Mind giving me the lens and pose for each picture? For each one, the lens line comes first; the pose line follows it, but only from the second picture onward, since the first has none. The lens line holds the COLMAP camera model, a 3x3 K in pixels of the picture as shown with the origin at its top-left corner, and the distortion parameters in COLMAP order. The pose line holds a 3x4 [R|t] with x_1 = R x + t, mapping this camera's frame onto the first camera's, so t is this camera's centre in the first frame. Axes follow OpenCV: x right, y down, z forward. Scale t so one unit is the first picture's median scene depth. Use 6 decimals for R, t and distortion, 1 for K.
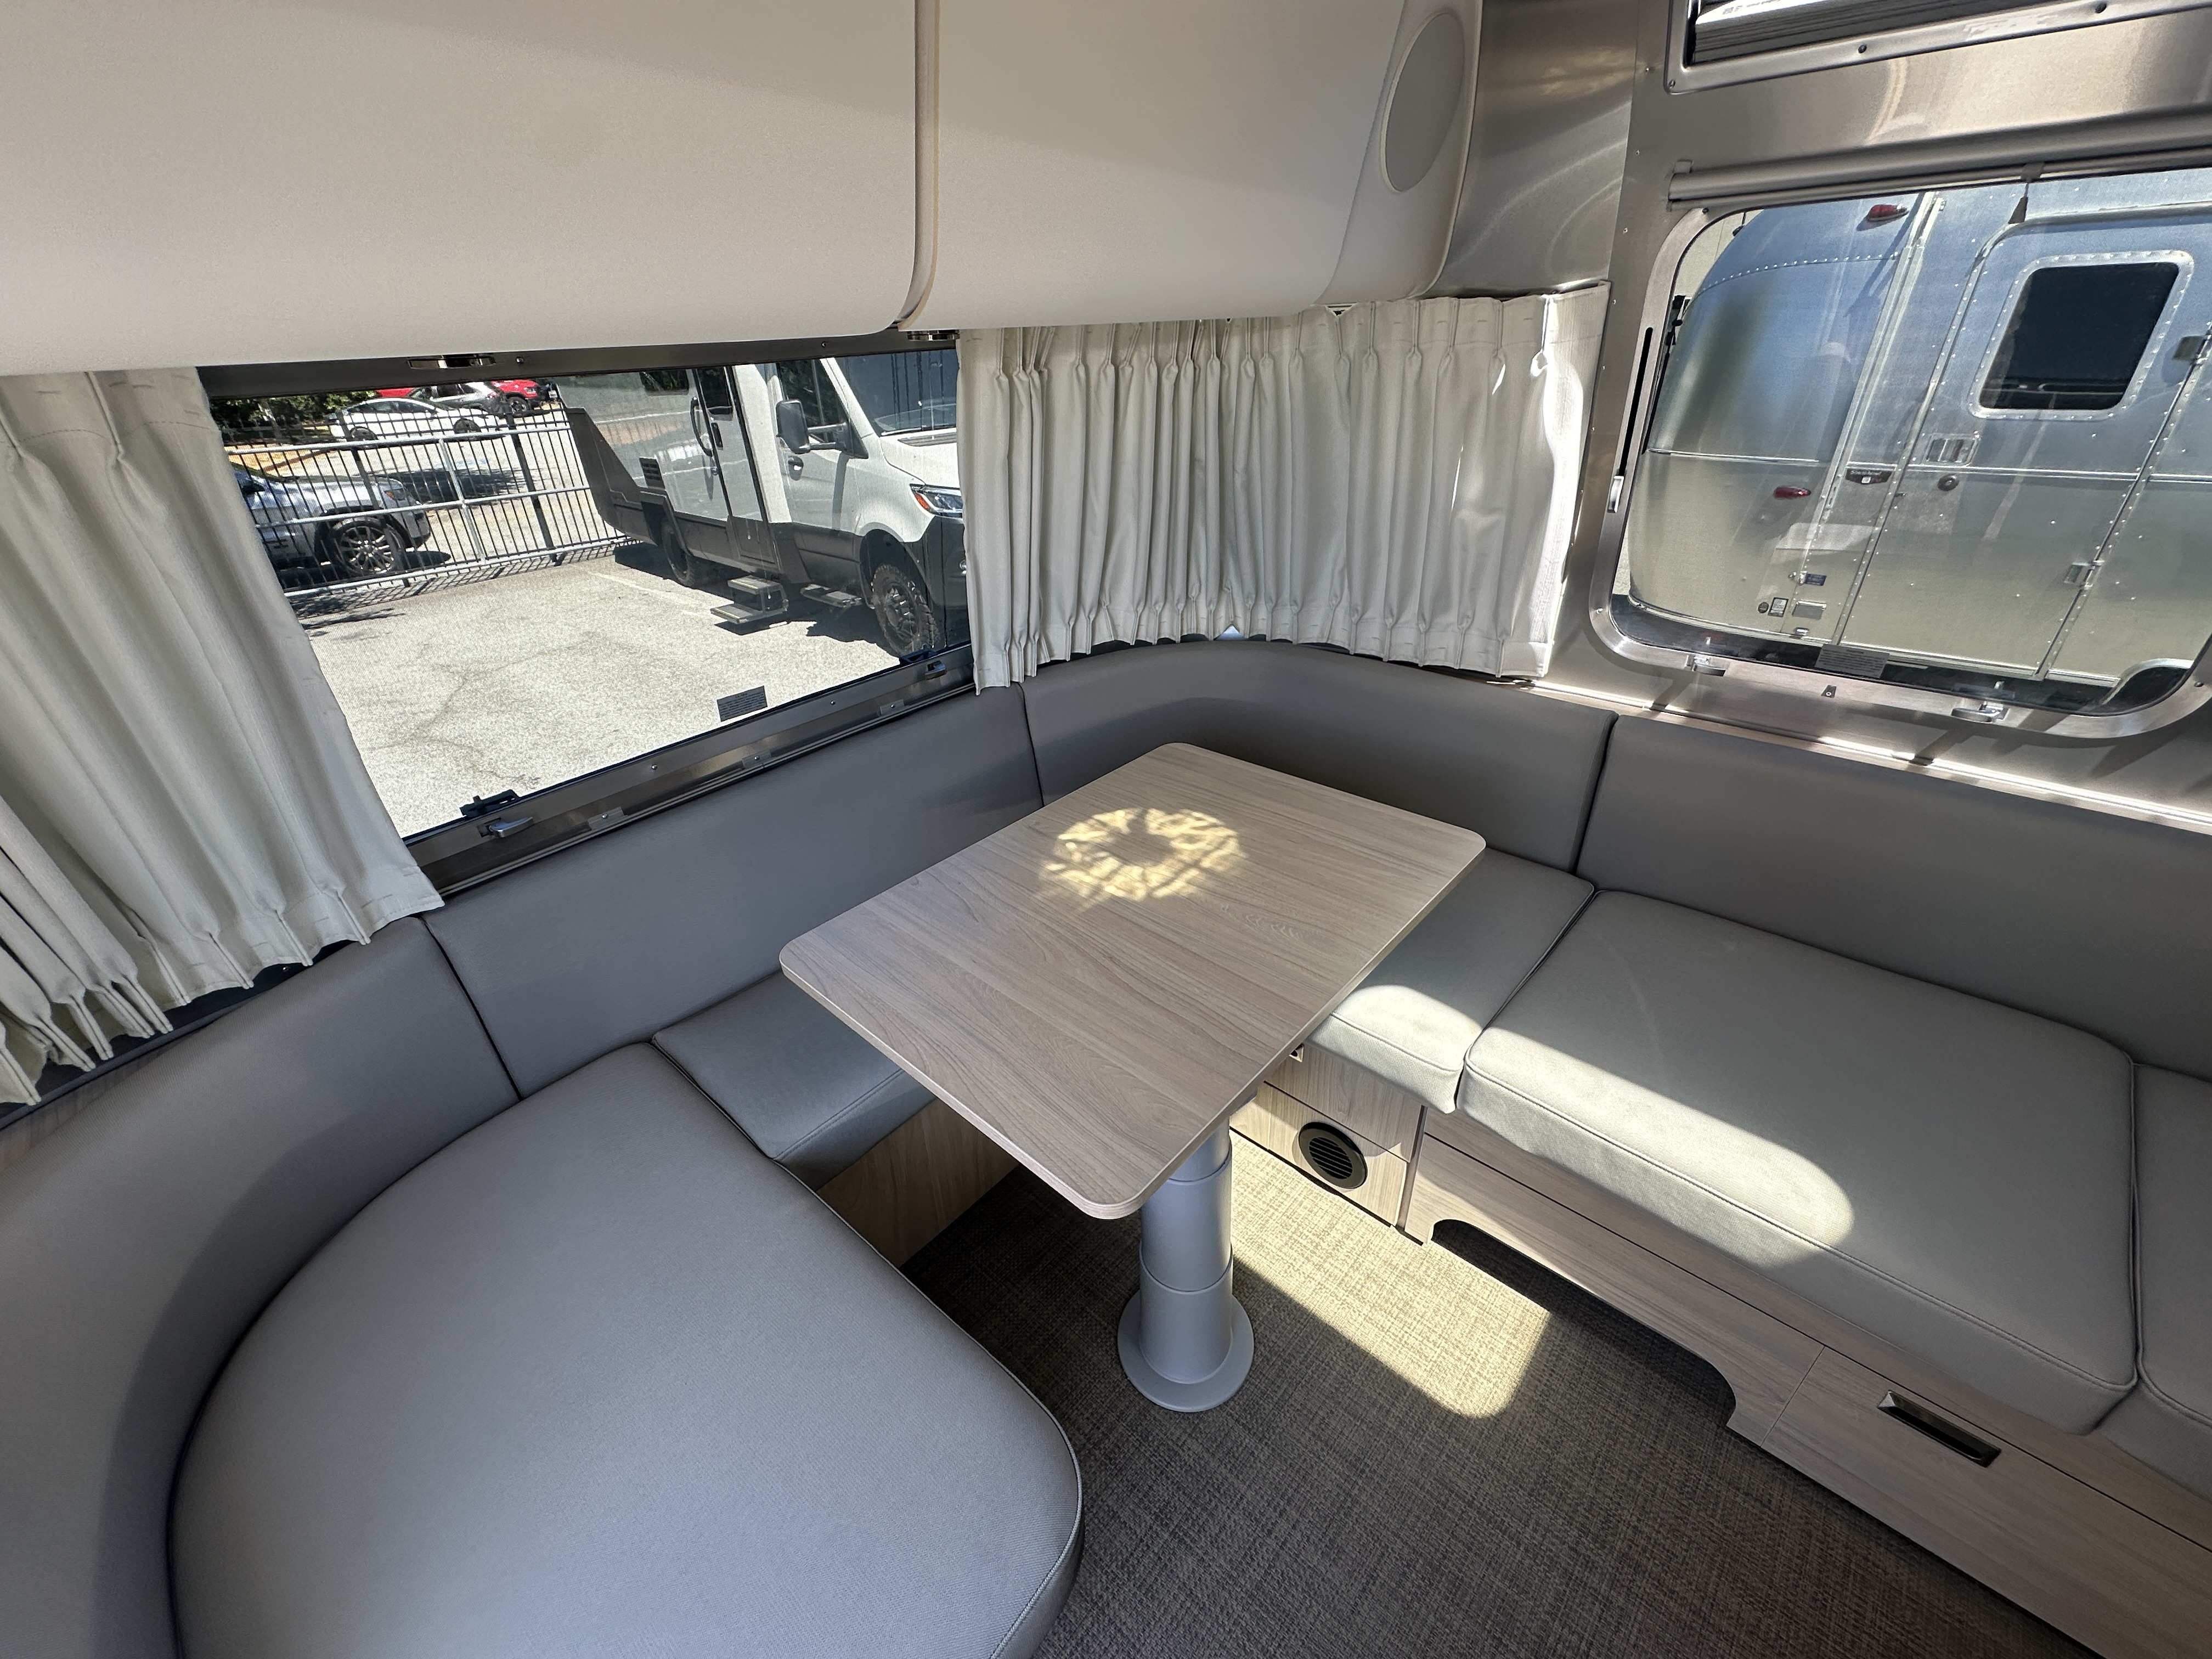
lens RADIAL K [[877.6, 0, 1108.8], [0, 877.6, 827.2], [0, 0, 1]] dist [-0.003773, -0.000082]
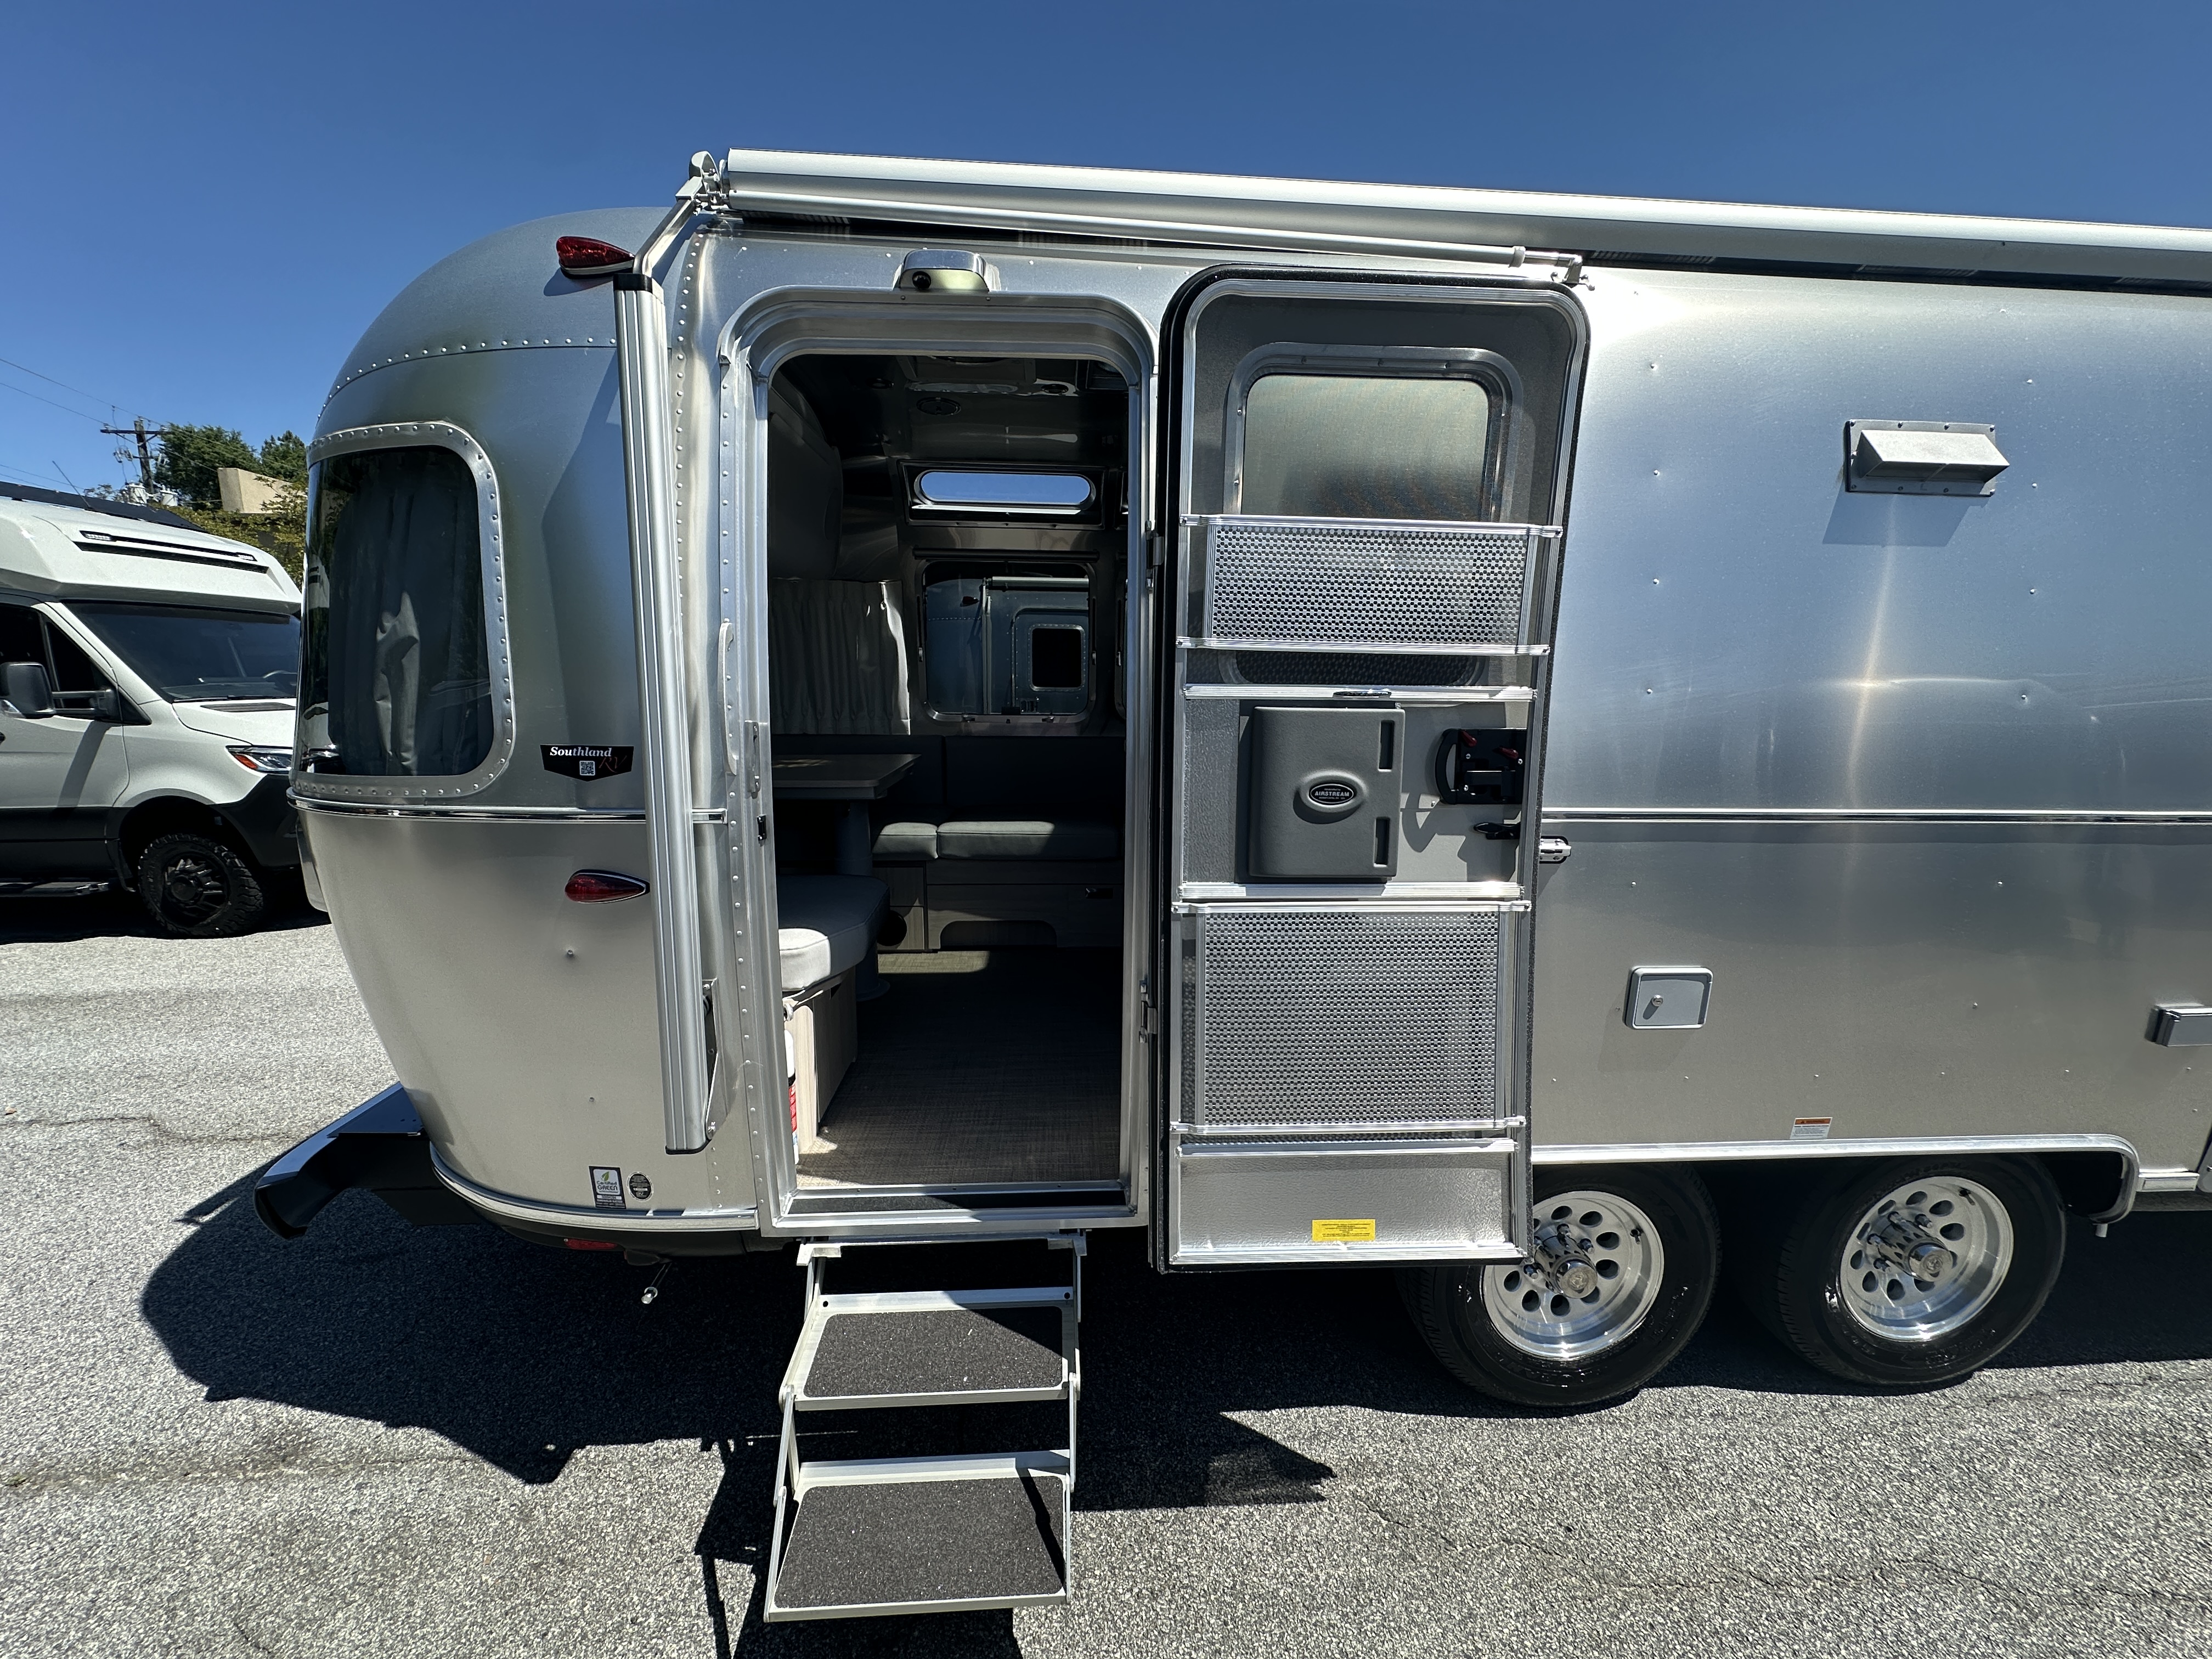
lens RADIAL K [[880.8, 0, 1106.0], [0, 880.8, 829.5], [0, 0, 1]] dist [-0.002047, 0.000564]
pose [[0.701810, -0.065872, 0.709312, -0.861717], [0.320757, 0.918287, -0.232086, 0.826139], [-0.636064, 0.390397, 0.665592, -0.819326]]
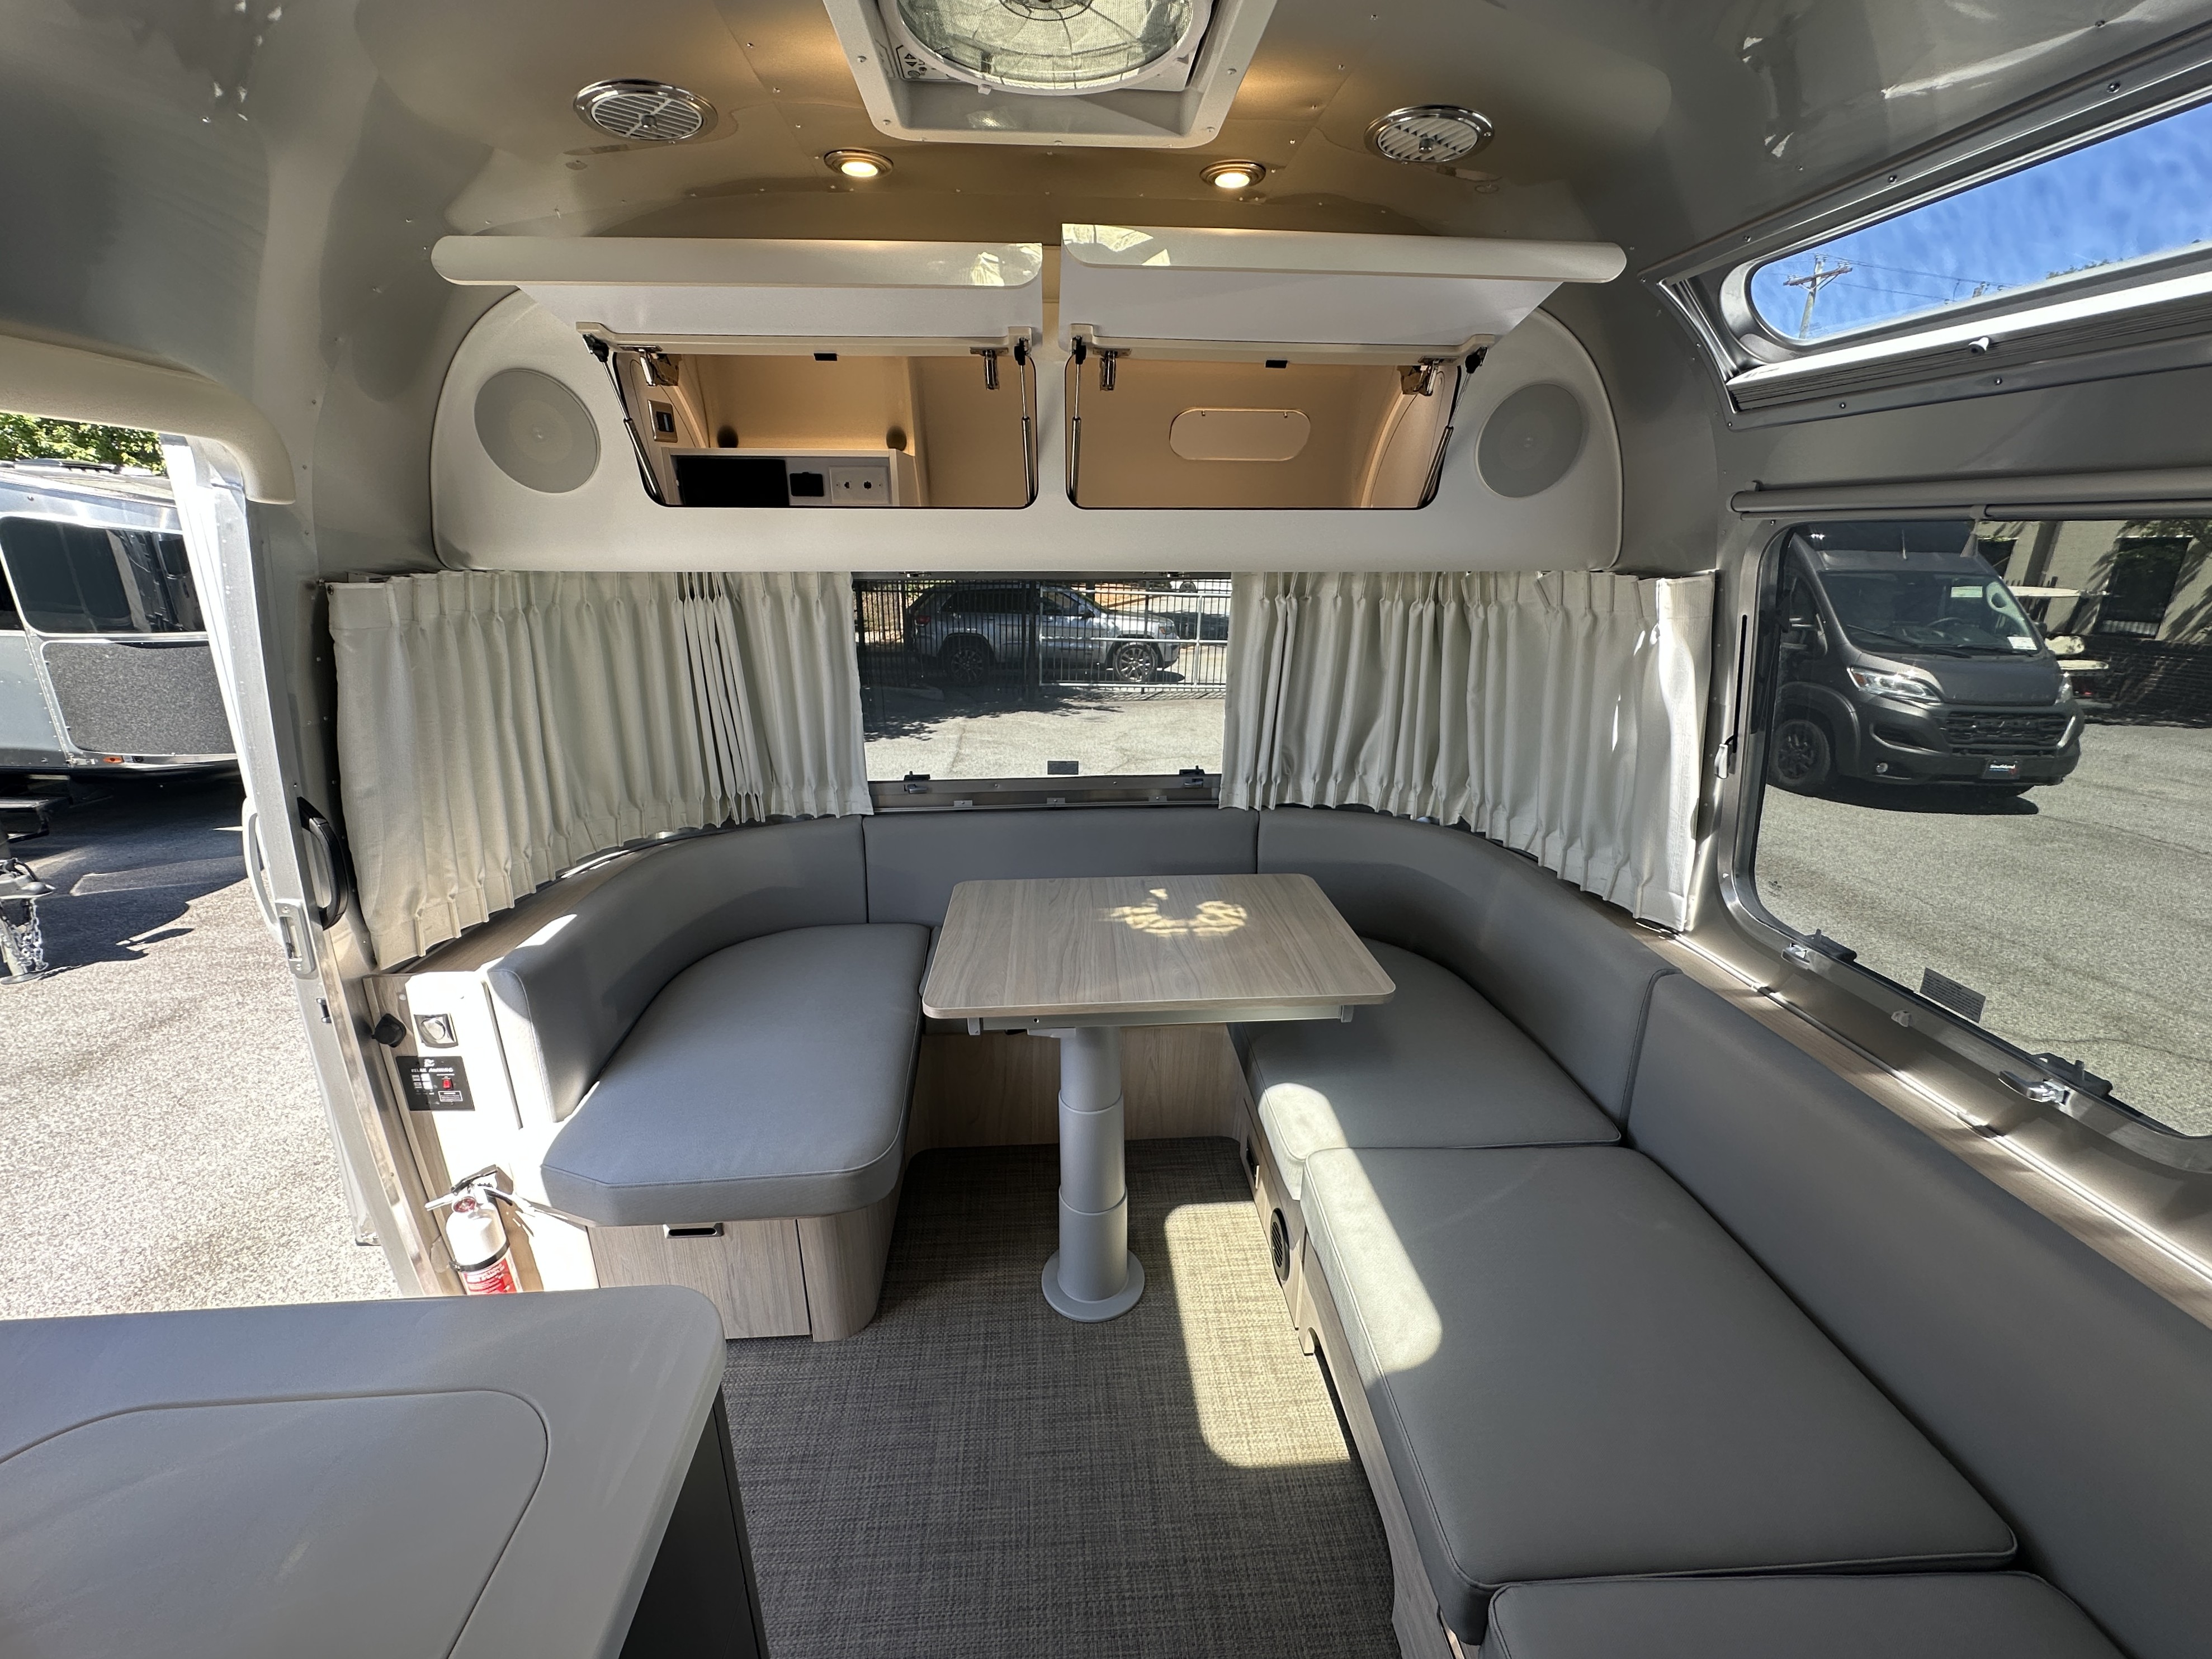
lens RADIAL K [[897.2, 0, 1106.0], [0, 897.2, 829.5], [0, 0, 1]] dist [-0.001662, 0.000477]
pose [[0.719612, 0.260656, -0.643597, 0.721454], [-0.375936, 0.925528, -0.045500, 0.010751], [0.583807, 0.274693, 0.764011, -0.187386]]
